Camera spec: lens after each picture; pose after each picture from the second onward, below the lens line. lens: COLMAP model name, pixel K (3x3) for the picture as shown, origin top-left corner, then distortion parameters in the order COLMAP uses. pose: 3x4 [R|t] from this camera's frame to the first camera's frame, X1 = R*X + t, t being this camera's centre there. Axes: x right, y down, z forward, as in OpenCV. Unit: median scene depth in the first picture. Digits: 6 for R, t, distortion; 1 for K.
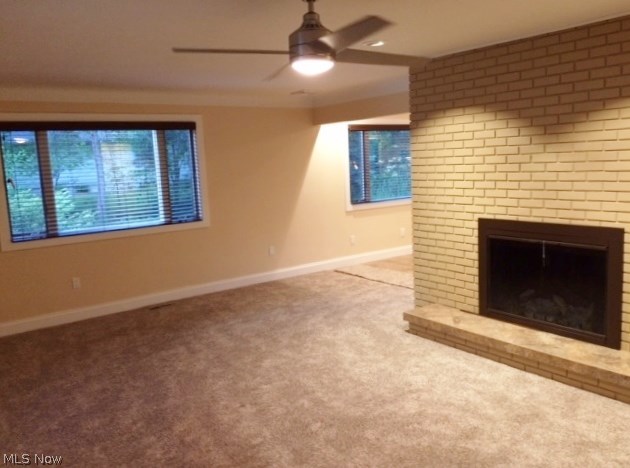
lens RADIAL K [[542.5, 0, 318.8], [0, 542.5, 234.4], [0, 0, 1]] dist [0.088369, -0.122847]
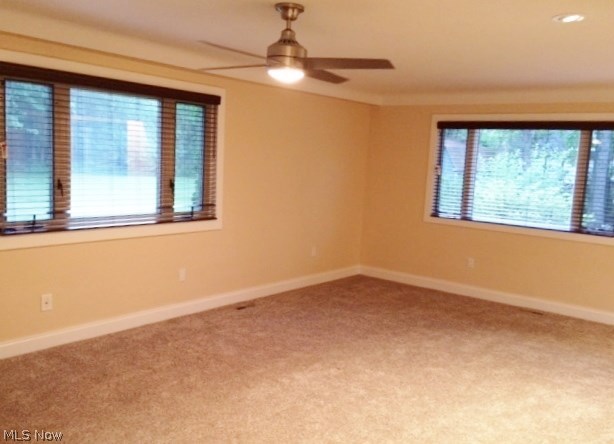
lens RADIAL K [[550.2, 0, 310.4], [0, 550.2, 222.3], [0, 0, 1]] dist [0.033630, -0.002275]
pose [[0.264691, 0.178109, -0.947742, 0.620107], [-0.200521, 0.971479, 0.126567, -0.082257], [0.943255, 0.156541, 0.292857, 0.394375]]
